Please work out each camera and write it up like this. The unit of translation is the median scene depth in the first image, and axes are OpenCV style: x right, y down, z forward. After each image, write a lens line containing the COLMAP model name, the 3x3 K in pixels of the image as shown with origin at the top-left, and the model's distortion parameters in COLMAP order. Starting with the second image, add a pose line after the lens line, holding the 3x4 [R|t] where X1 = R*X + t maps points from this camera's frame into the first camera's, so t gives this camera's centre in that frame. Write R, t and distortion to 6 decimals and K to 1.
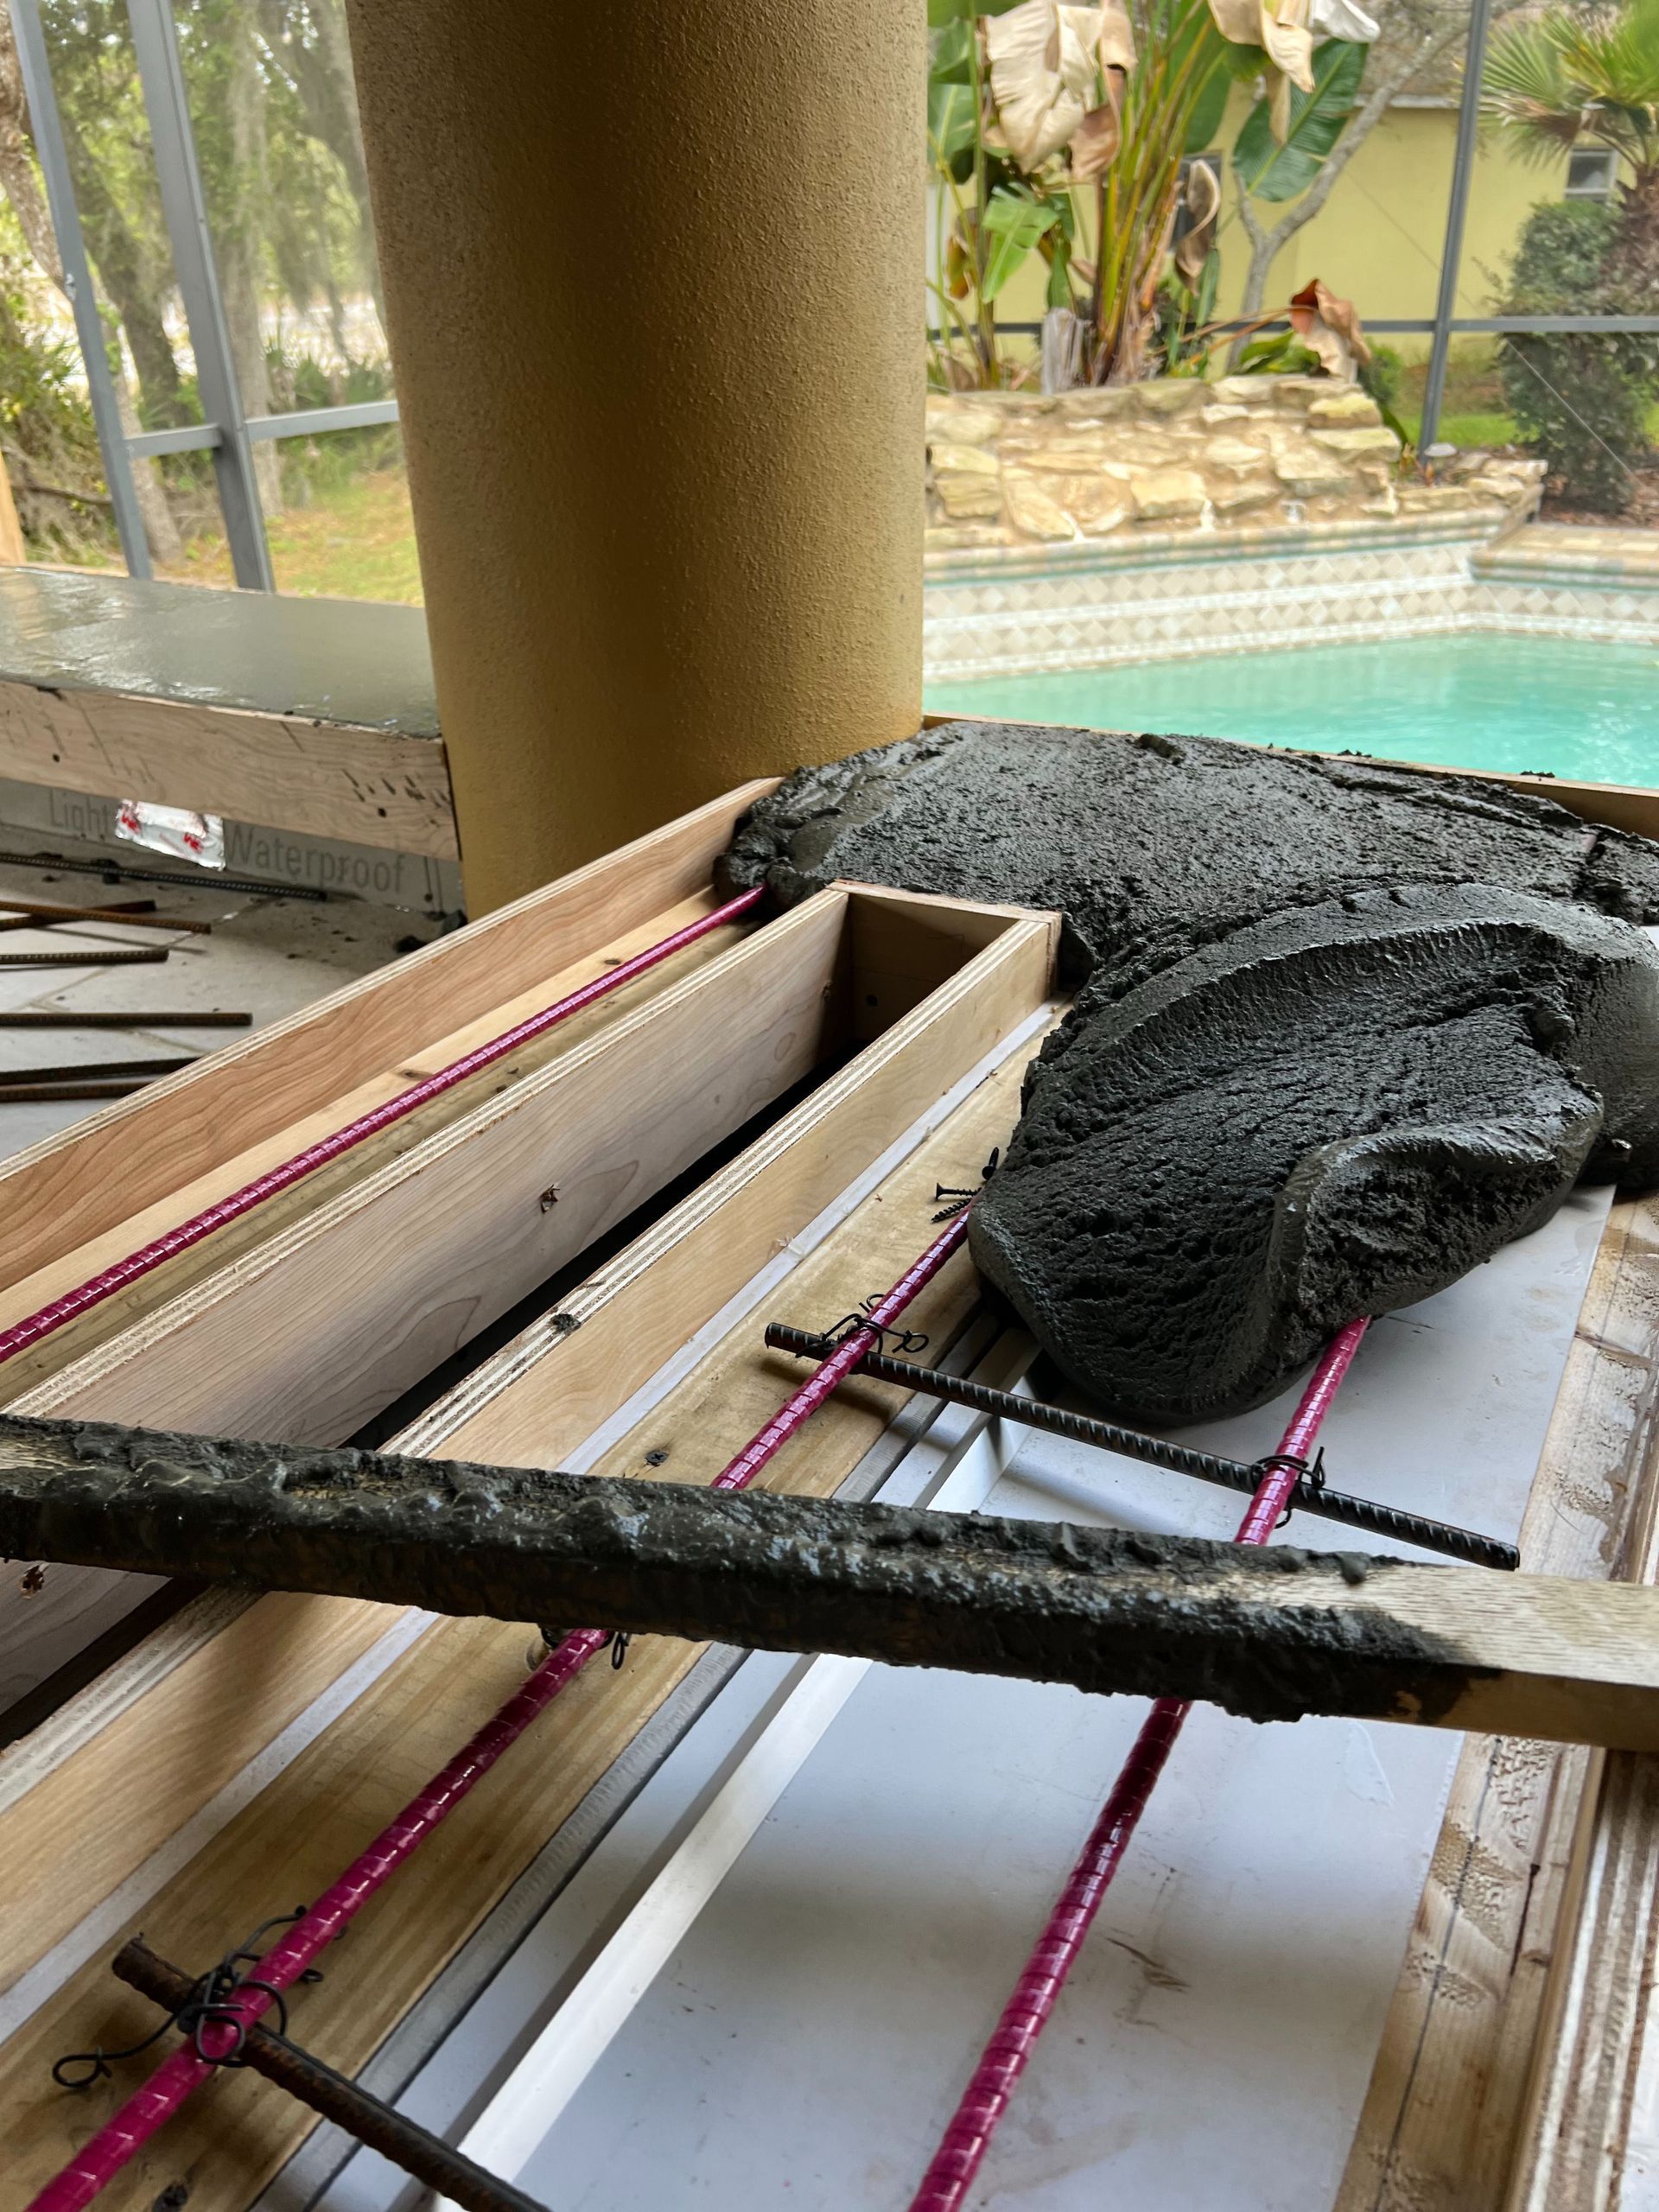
lens RADIAL K [[1673.5, 0, 817.4], [0, 1673.5, 1105.5], [0, 0, 1]] dist [0.055350, -0.065895]
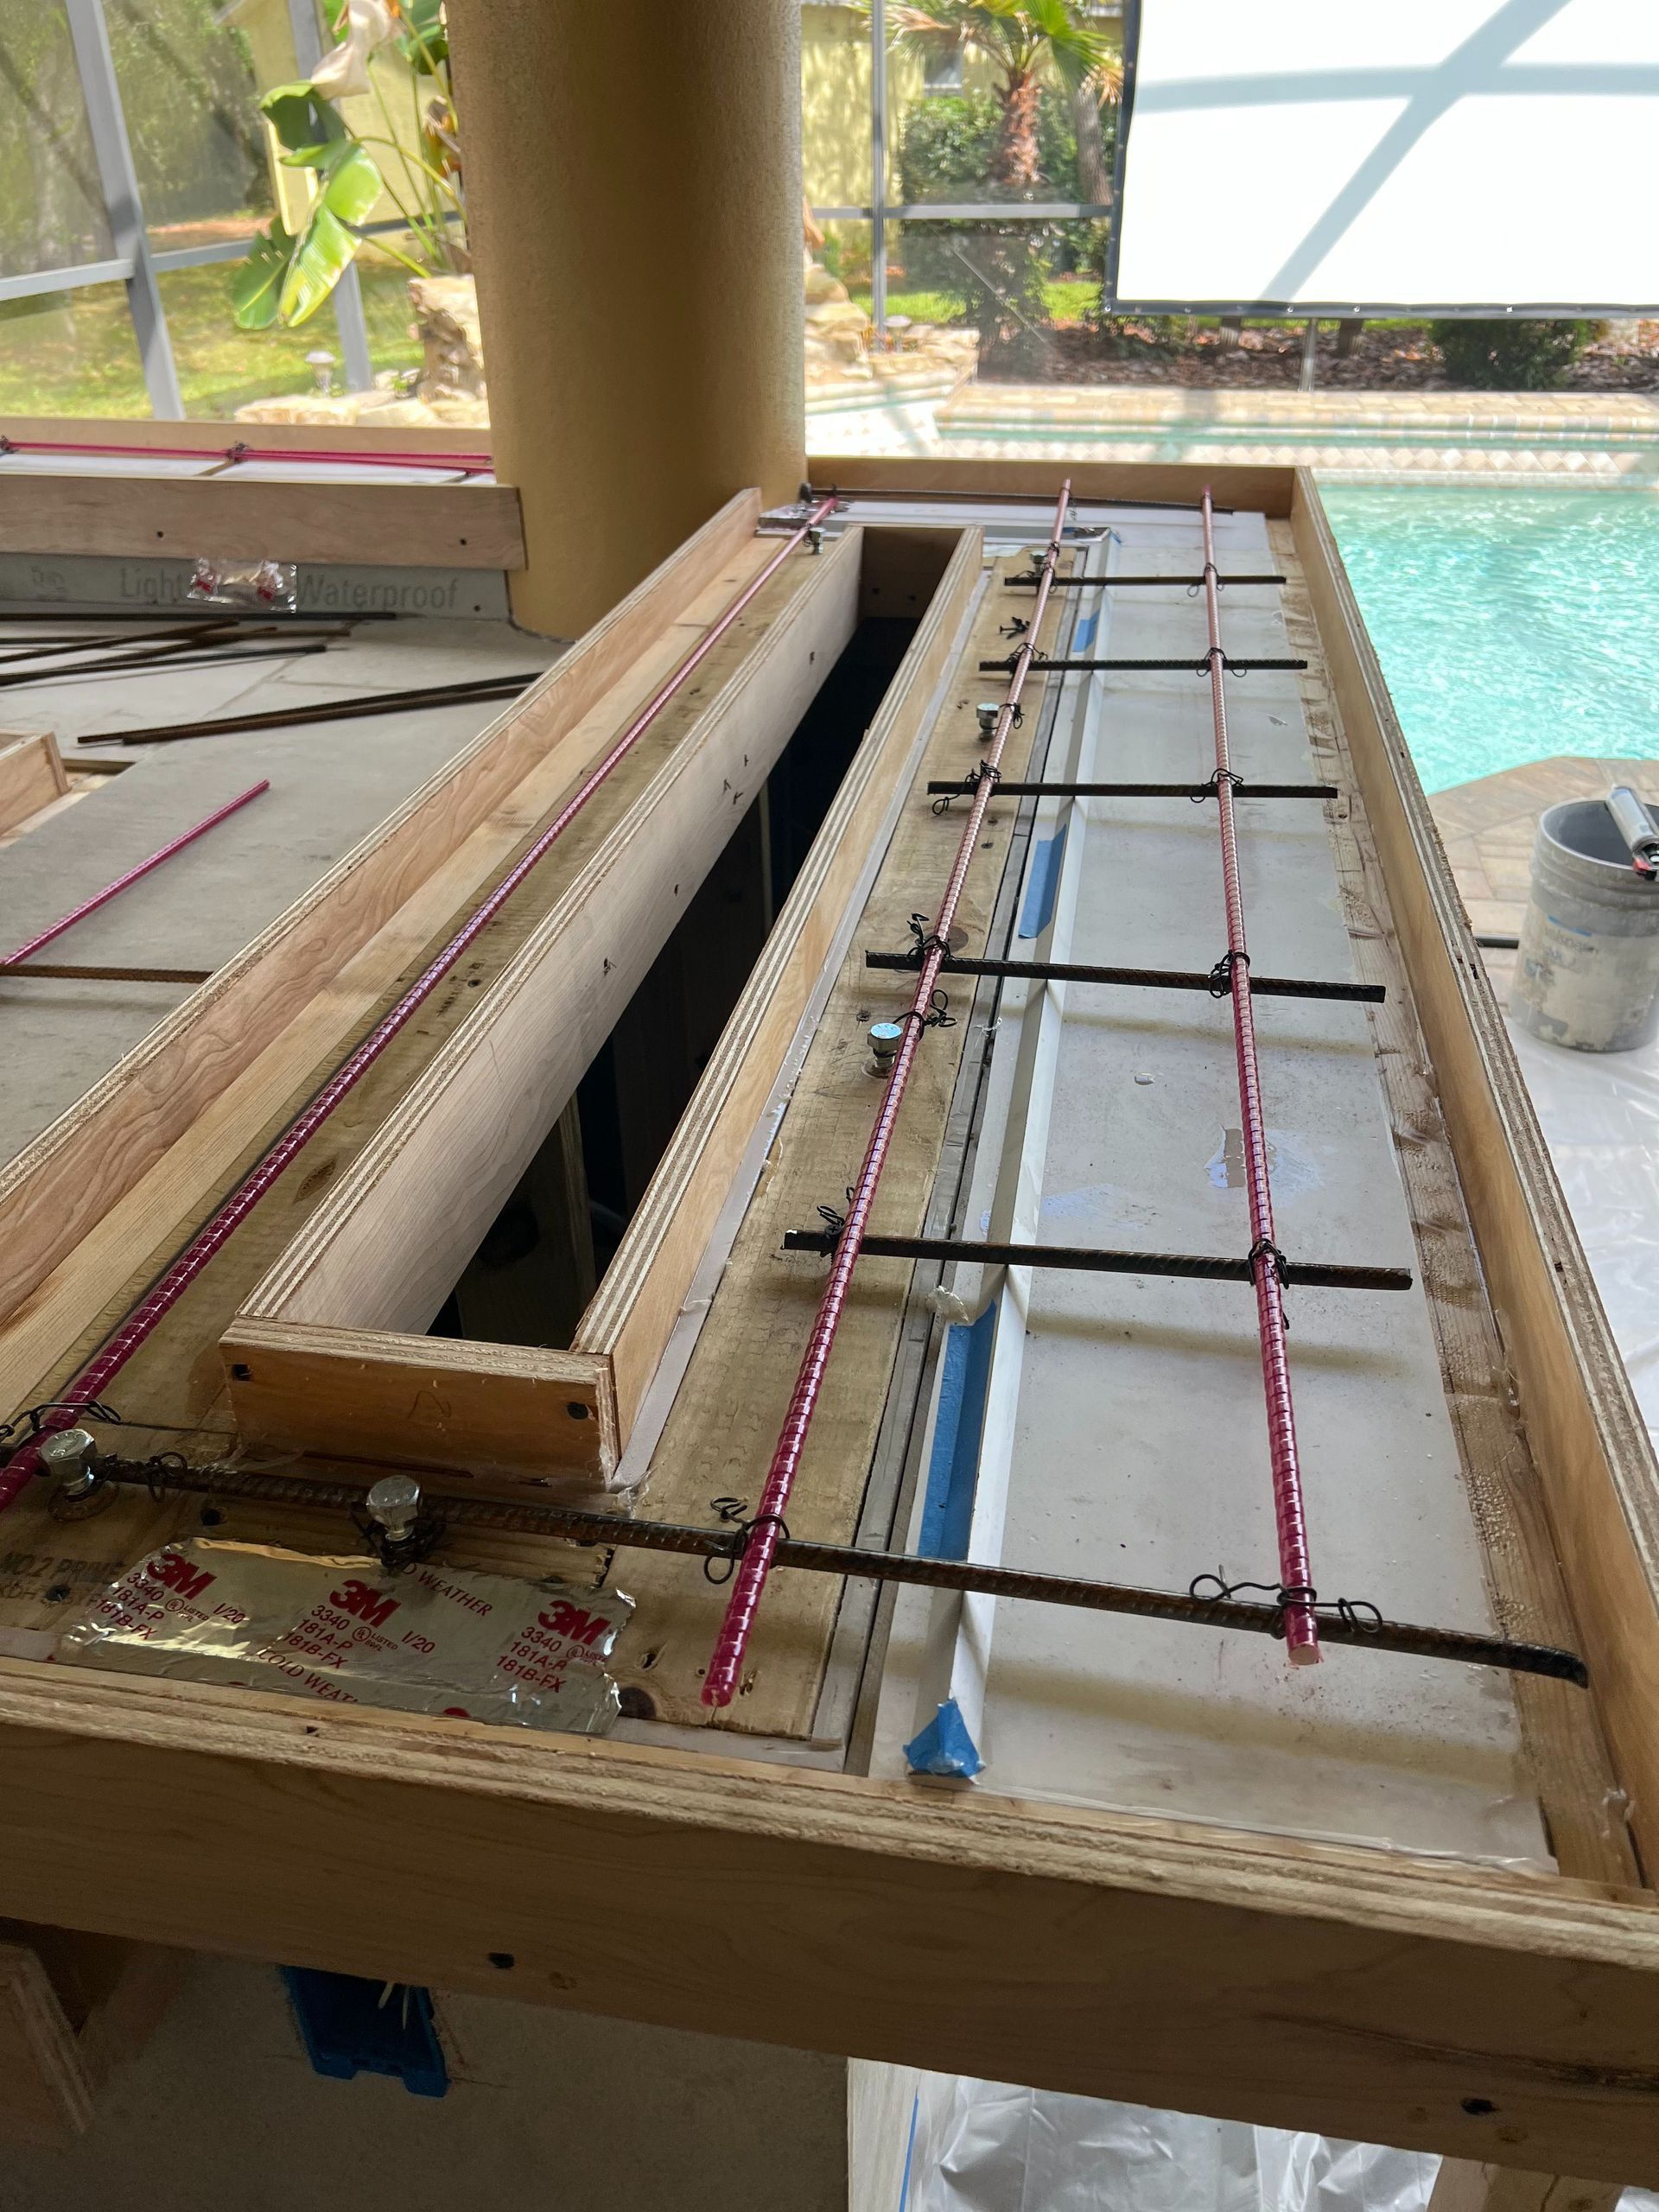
lens RADIAL K [[1674.3, 0, 823.9], [0, 1674.3, 1104.3], [0, 0, 1]] dist [0.050215, -0.060836]
pose [[0.944371, -0.154952, 0.290093, -0.103018], [0.139495, 0.987502, 0.073356, 0.056040], [-0.297834, -0.028809, 0.954183, -0.118945]]
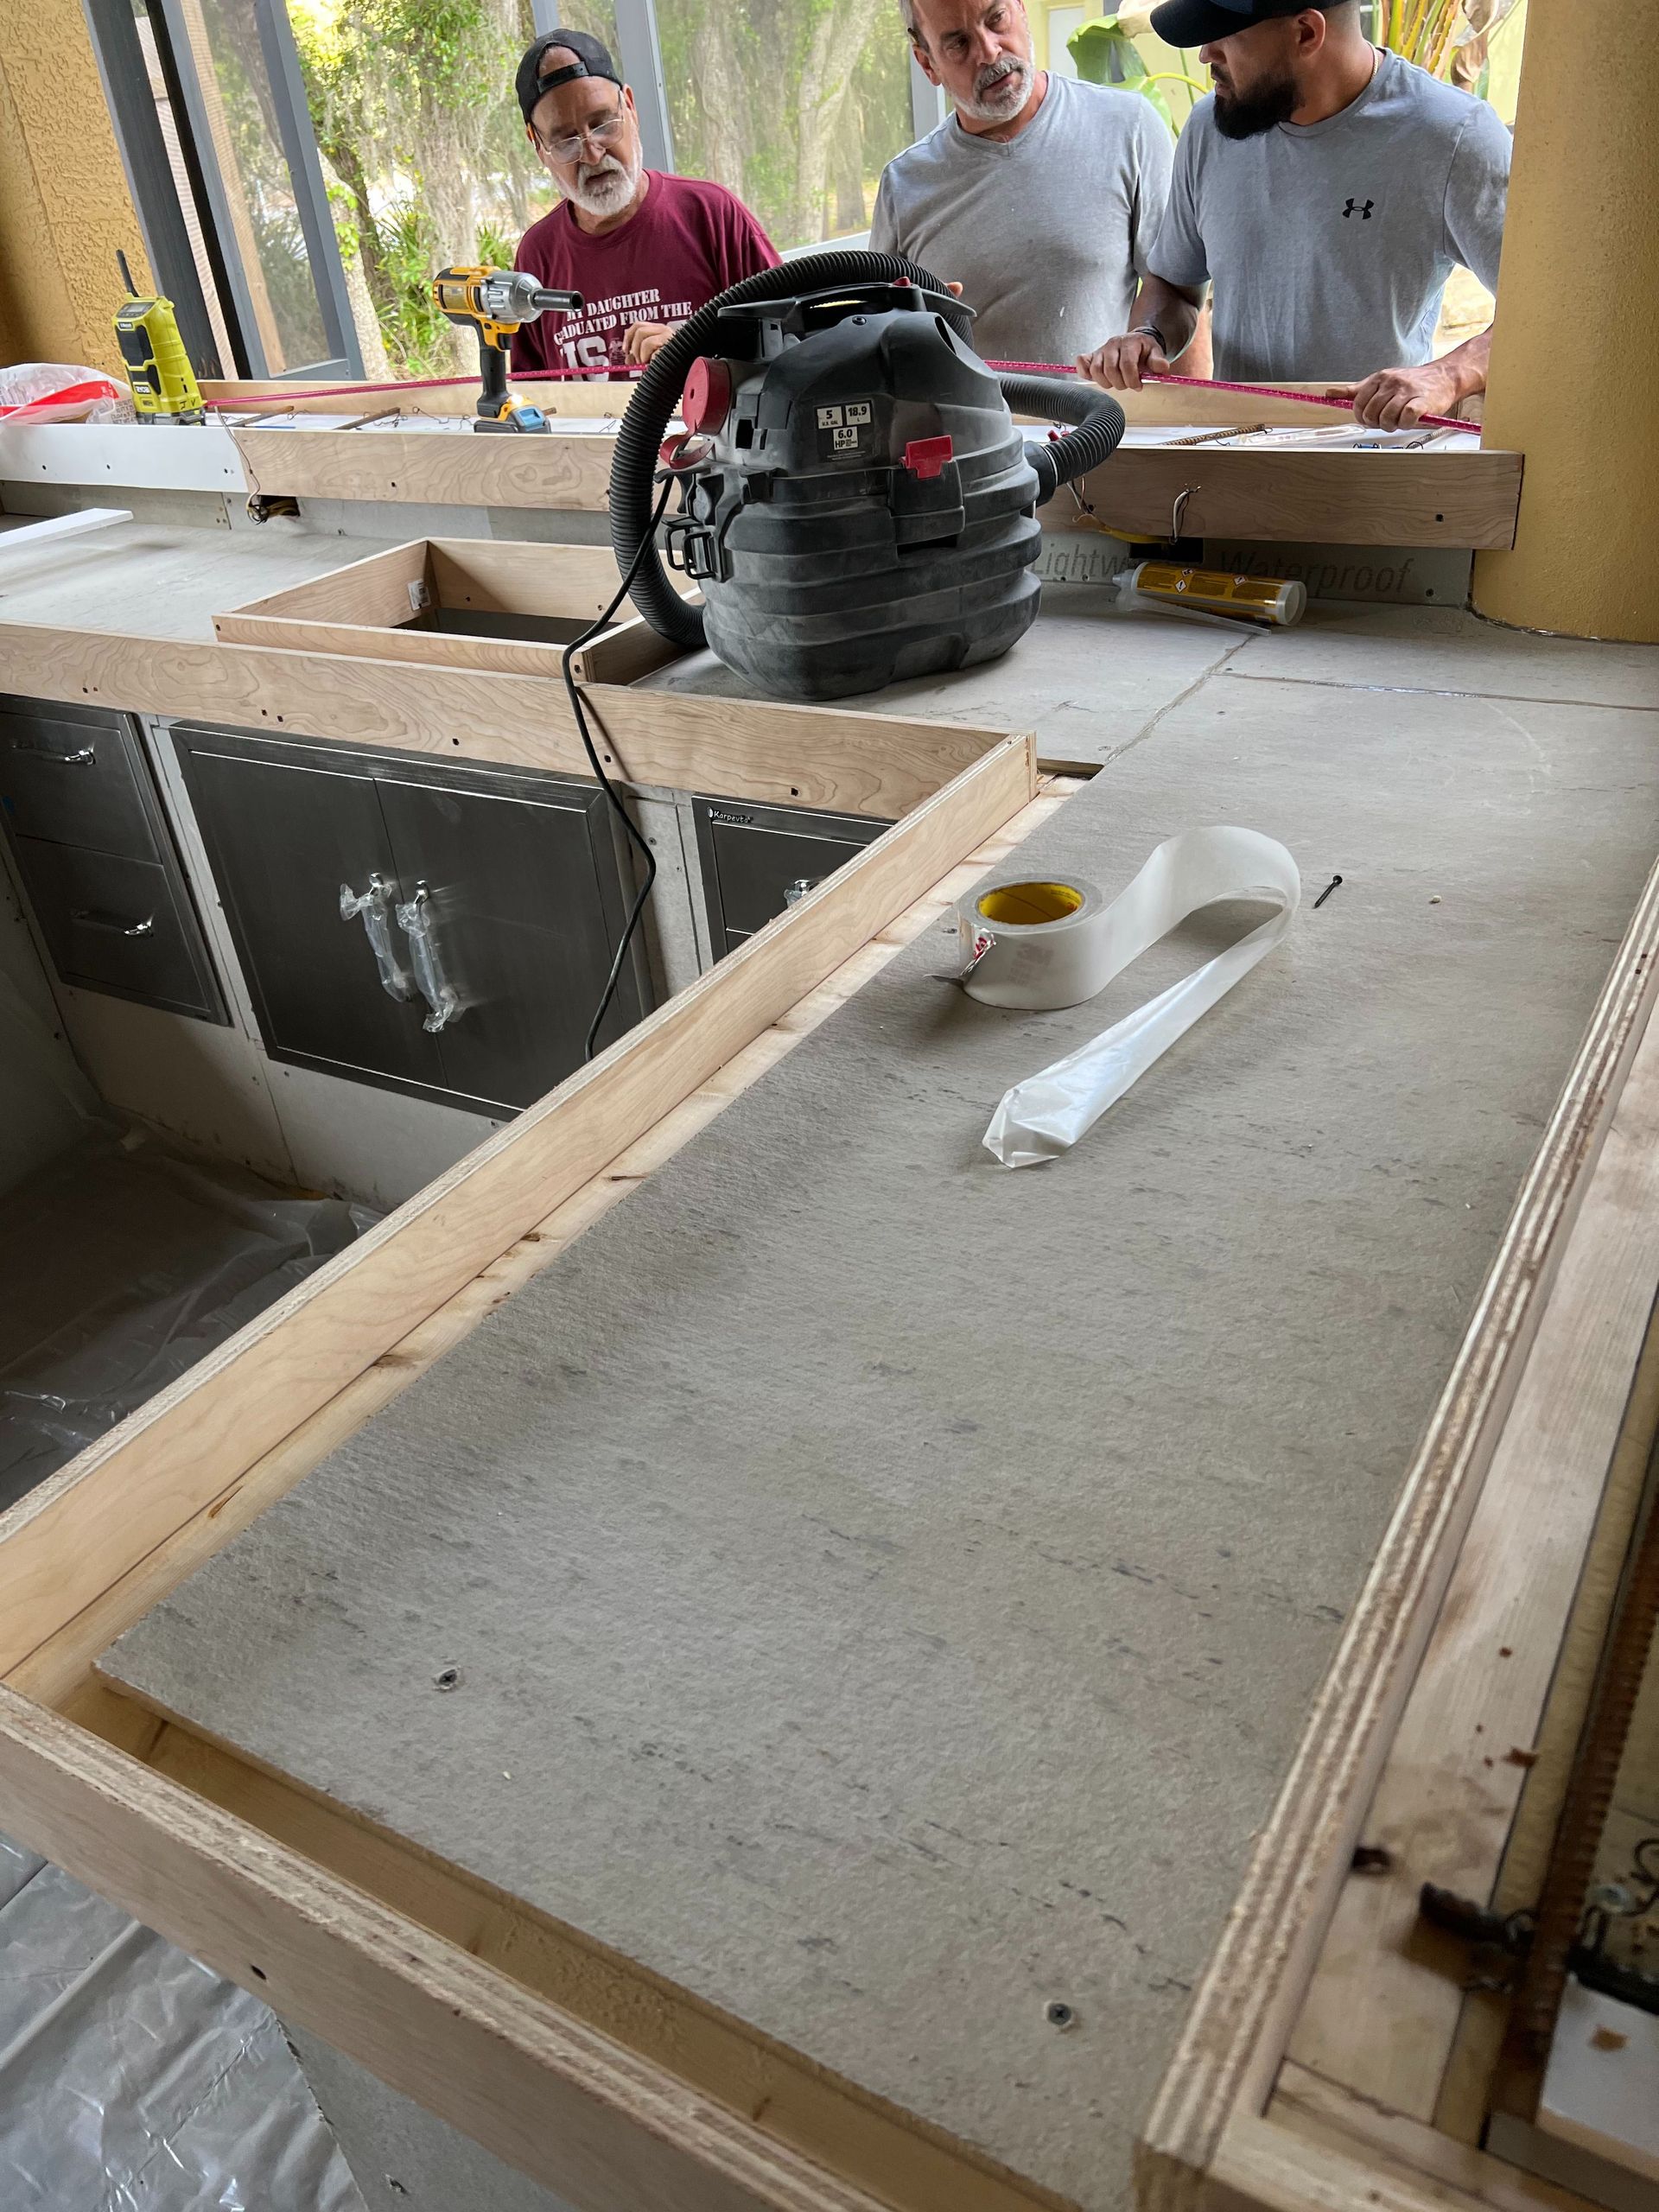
lens RADIAL K [[1674.3, 0, 845.8], [0, 1674.3, 1121.2], [0, 0, 1]] dist [0.050215, -0.060836]
pose [[0.998263, -0.040205, -0.043067, -0.150300], [0.043455, 0.996053, 0.077395, 0.037959], [0.039785, -0.079132, 0.996070, -0.080513]]
